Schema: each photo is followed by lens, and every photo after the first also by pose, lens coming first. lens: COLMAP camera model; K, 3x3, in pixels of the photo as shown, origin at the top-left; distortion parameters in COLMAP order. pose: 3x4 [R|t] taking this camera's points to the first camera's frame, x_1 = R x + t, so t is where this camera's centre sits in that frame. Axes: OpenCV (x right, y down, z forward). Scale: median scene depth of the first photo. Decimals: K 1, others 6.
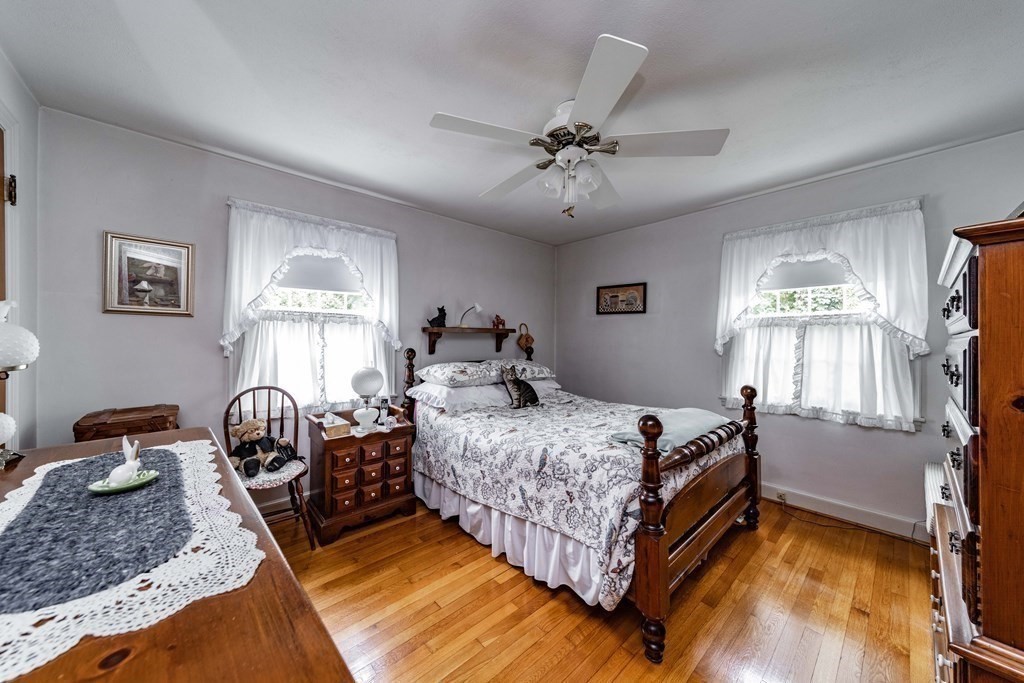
lens RADIAL K [[360.5, 0, 509.8], [0, 360.5, 334.5], [0, 0, 1]] dist [0.001578, 0.000011]
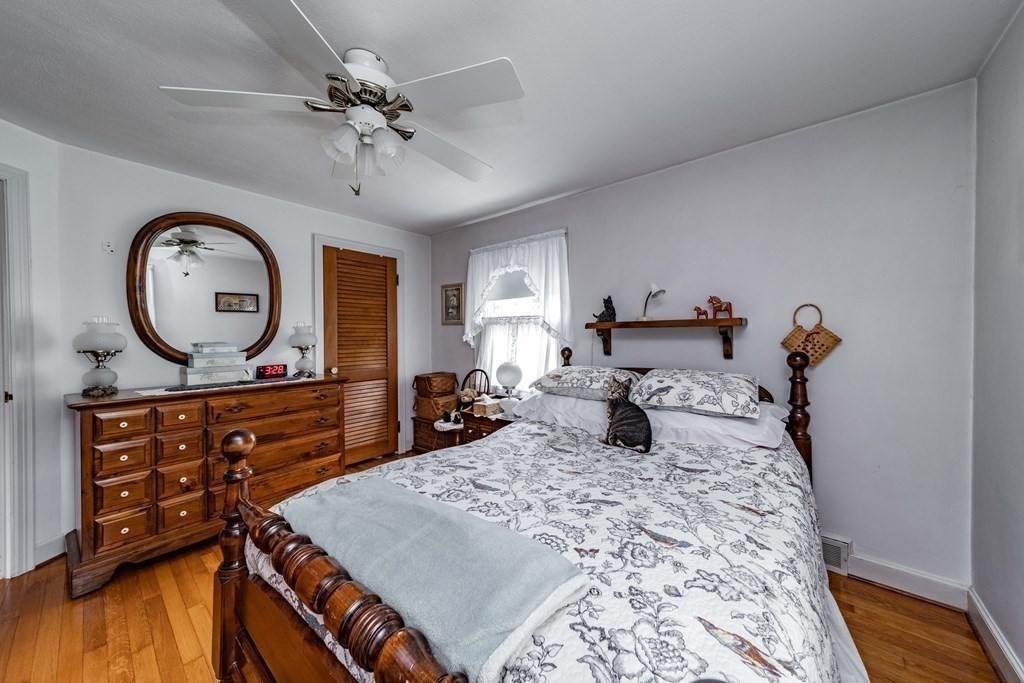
lens RADIAL K [[360.5, 0, 509.8], [0, 360.5, 334.5], [0, 0, 1]] dist [0.001578, 0.000011]
pose [[0.131687, -0.009901, -0.991242, 0.809358], [0.016848, 0.999828, -0.007749, 0.012924], [0.991148, -0.015680, 0.131831, 0.938614]]
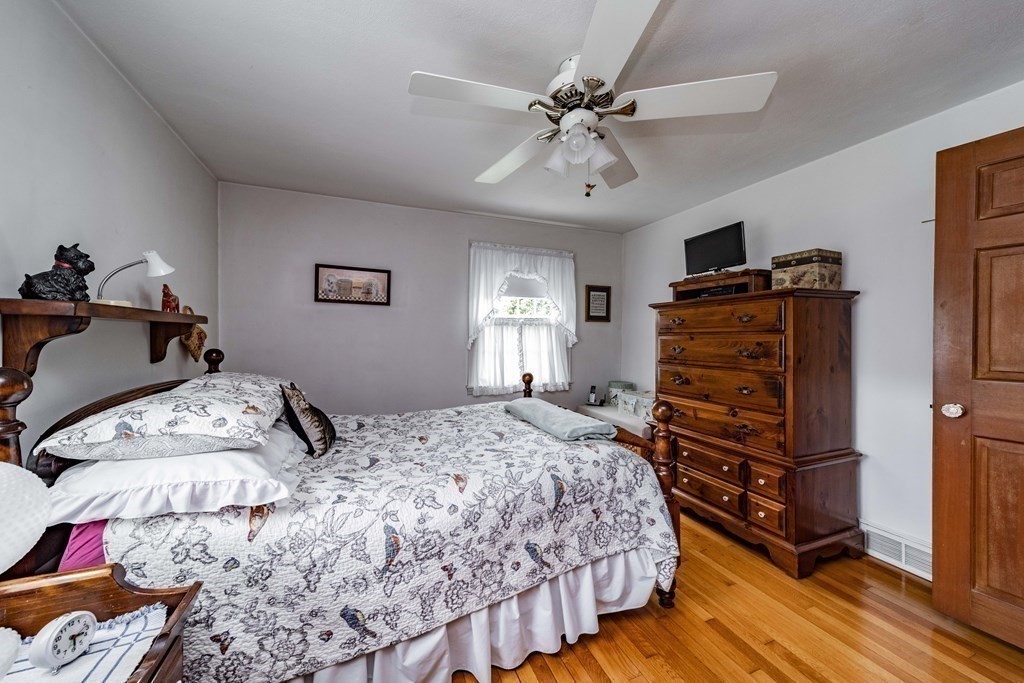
lens RADIAL K [[360.5, 0, 509.8], [0, 360.5, 334.5], [0, 0, 1]] dist [0.001578, 0.000011]
pose [[0.334675, 0.000370, 0.942334, -0.535376], [-0.013247, 0.999903, 0.004312, 0.005845], [-0.942241, -0.013926, 0.334647, 0.659741]]
